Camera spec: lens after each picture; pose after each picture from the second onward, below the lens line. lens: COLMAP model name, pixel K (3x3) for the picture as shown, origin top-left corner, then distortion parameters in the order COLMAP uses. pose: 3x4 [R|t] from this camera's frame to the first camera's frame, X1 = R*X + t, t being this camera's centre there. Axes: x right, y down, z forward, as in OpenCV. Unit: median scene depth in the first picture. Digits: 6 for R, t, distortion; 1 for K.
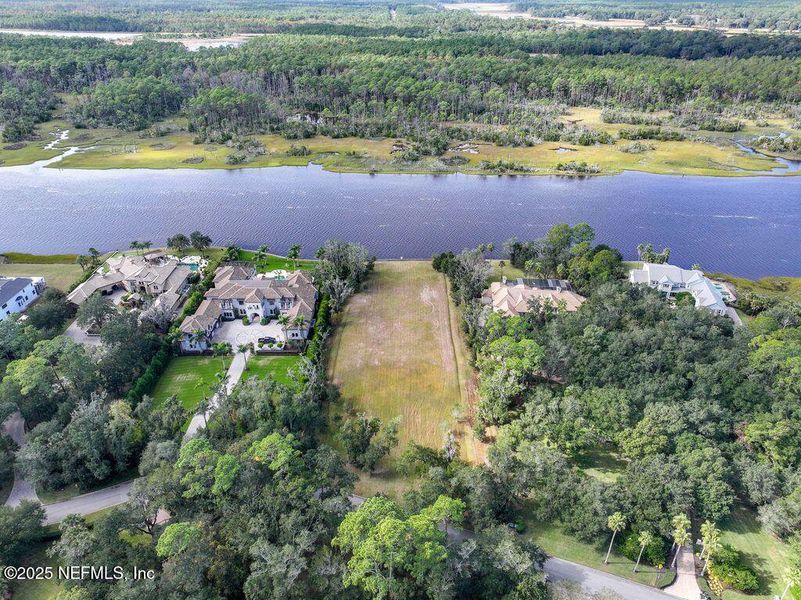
lens RADIAL K [[566.0, 0, 400.5], [0, 566.0, 300.0], [0, 0, 1]] dist [0.004600, 0.004883]
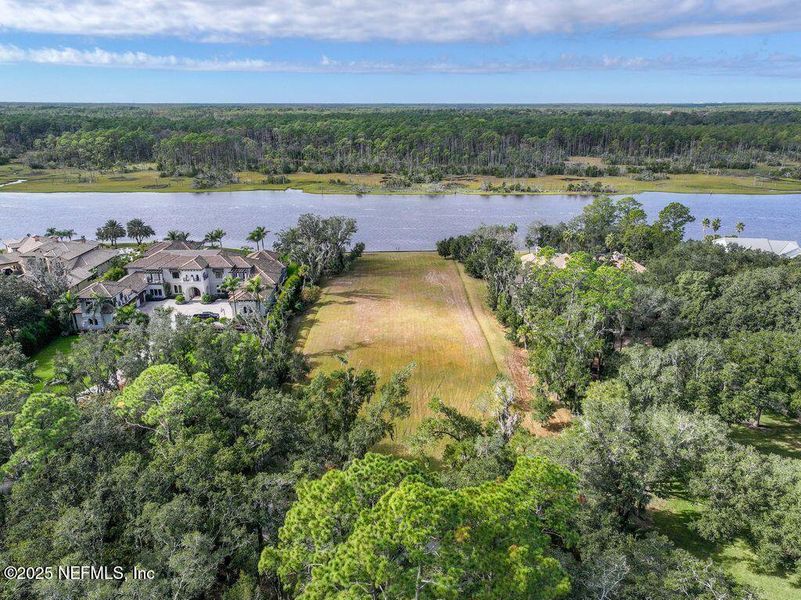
lens RADIAL K [[566.0, 0, 400.5], [0, 566.0, 300.0], [0, 0, 1]] dist [0.004600, 0.004883]
pose [[0.999649, -0.006004, 0.025785, -0.017741], [0.010427, 0.984513, -0.175003, 0.164608], [-0.024335, 0.175210, 0.984230, 0.301145]]
